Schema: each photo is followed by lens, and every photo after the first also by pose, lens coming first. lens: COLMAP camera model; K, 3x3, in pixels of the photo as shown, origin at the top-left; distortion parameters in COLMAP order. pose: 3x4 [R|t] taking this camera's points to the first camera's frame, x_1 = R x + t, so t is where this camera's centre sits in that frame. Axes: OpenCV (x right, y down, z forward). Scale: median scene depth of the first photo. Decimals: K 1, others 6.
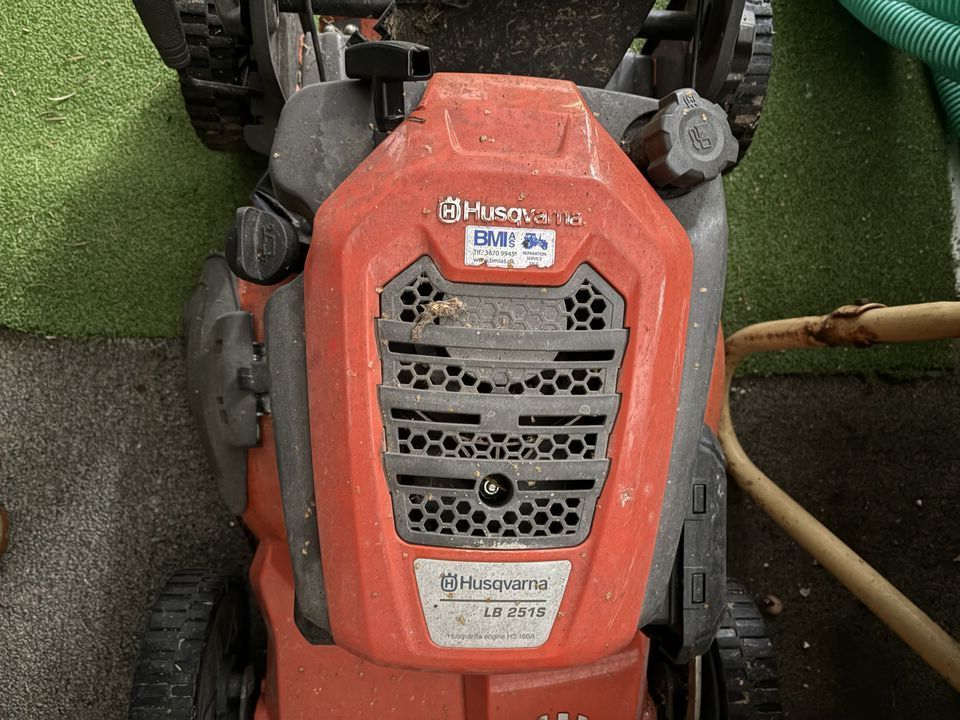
lens RADIAL K [[709.1, 0, 485.7], [0, 709.1, 358.5], [0, 0, 1]] dist [0.049230, -0.054536]
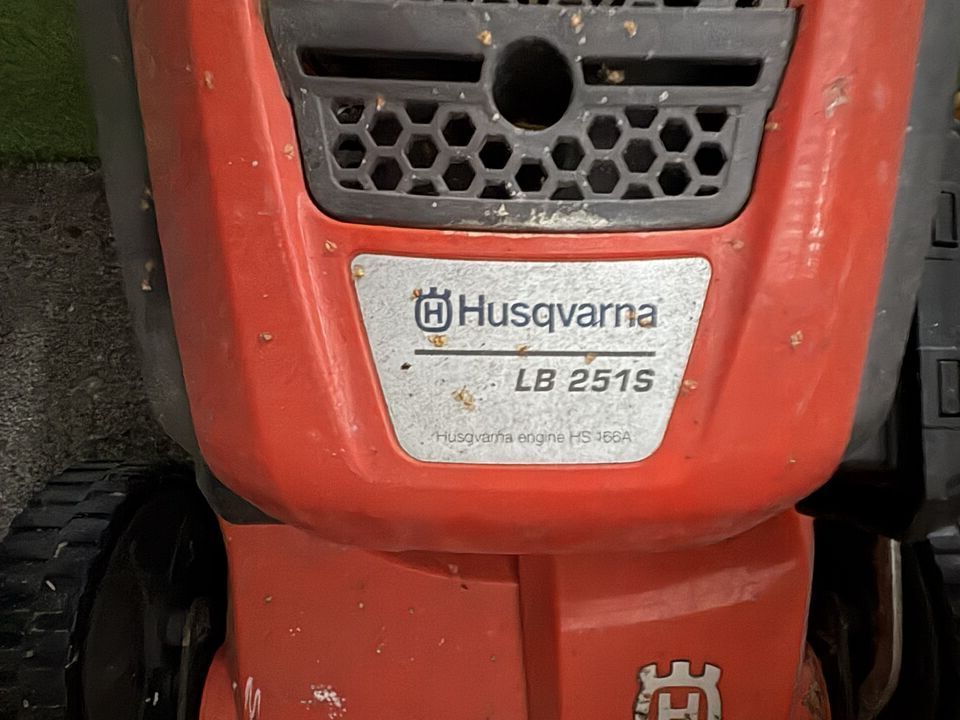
lens RADIAL K [[714.3, 0, 542.5], [0, 714.3, 357.9], [0, 0, 1]] dist [0.006150, -0.002538]
pose [[0.998692, -0.026305, -0.043844, 0.034776], [0.026131, 0.999648, -0.004523, 0.346001], [0.043947, 0.003371, 0.999028, 0.558548]]
